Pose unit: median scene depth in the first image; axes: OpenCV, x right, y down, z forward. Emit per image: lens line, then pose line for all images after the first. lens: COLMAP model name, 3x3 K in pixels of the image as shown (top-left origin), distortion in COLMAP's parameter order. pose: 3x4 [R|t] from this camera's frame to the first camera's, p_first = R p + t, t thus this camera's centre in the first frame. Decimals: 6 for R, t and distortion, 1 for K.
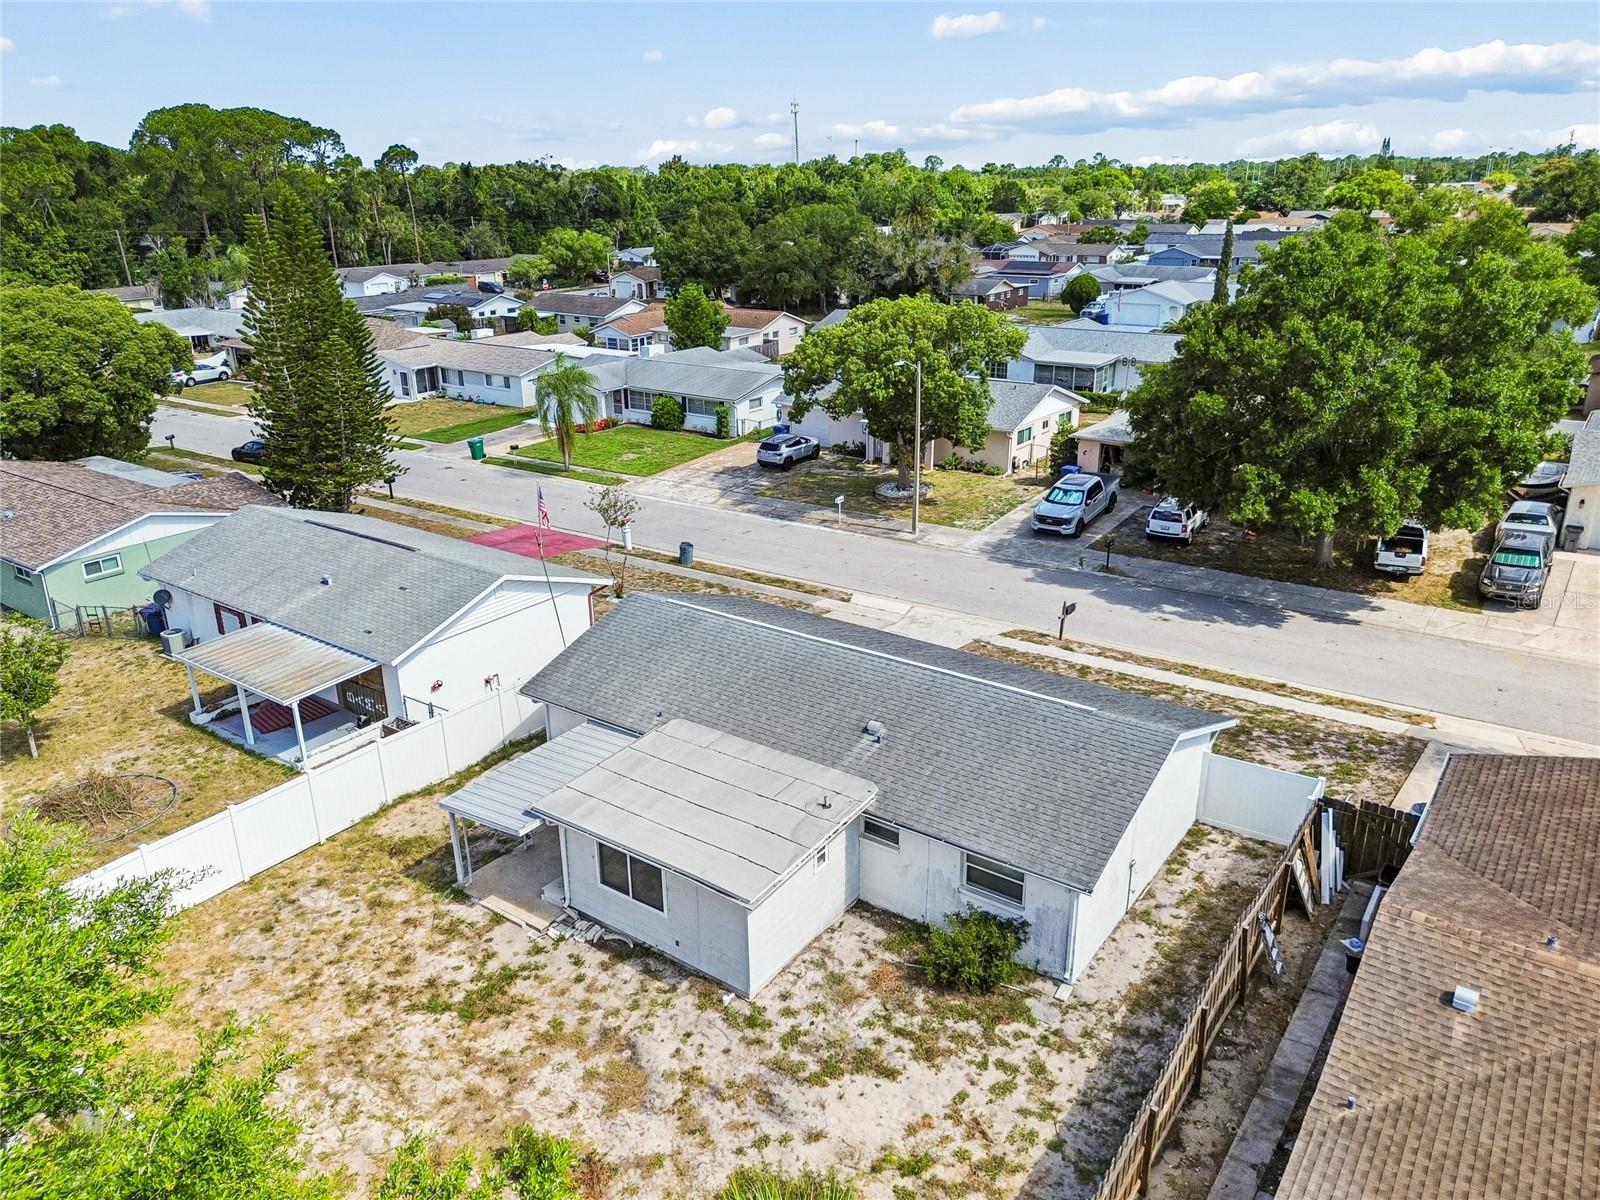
lens RADIAL K [[1142.3, 0, 797.7], [0, 1142.3, 591.9], [0, 0, 1]] dist [0.058406, -0.053406]
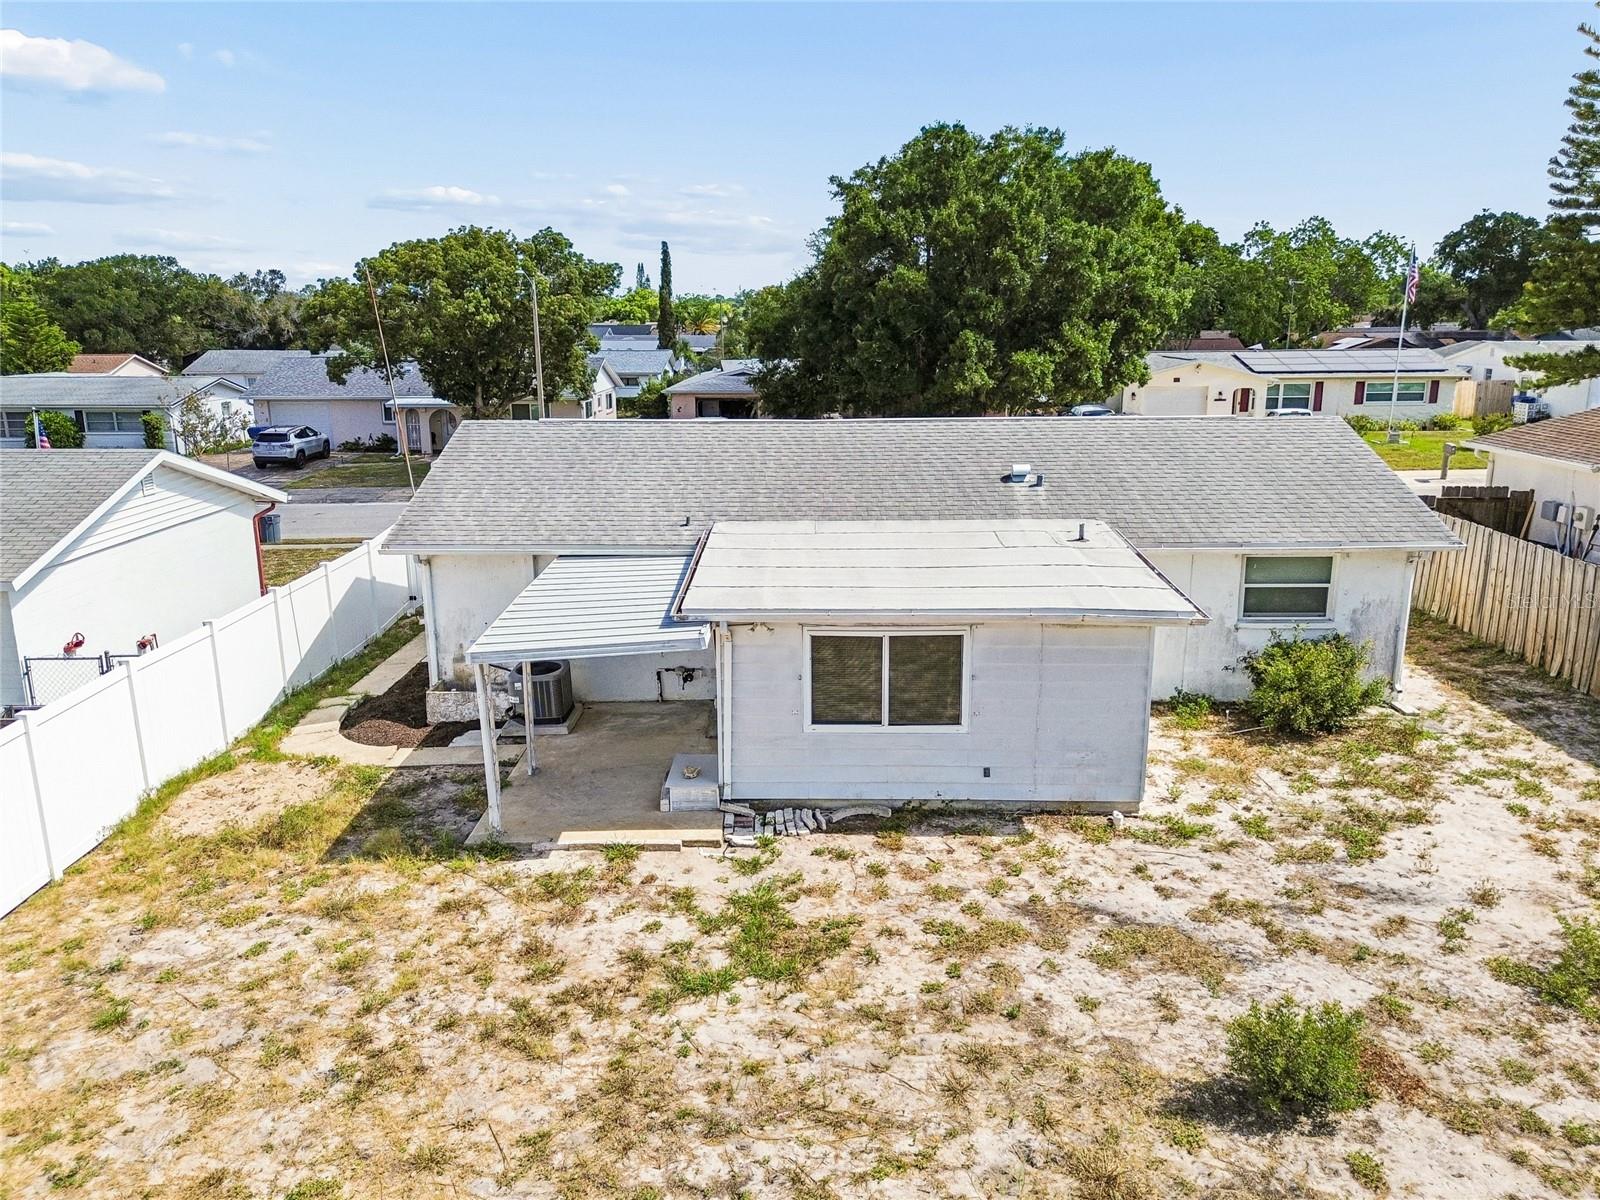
lens RADIAL K [[1142.3, 0, 797.7], [0, 1142.3, 591.9], [0, 0, 1]] dist [0.058406, -0.053406]
pose [[0.817709, -0.125374, 0.561813, -0.281554], [0.189309, 0.980274, -0.056779, 0.126753], [-0.543612, 0.152785, 0.825314, 0.303373]]
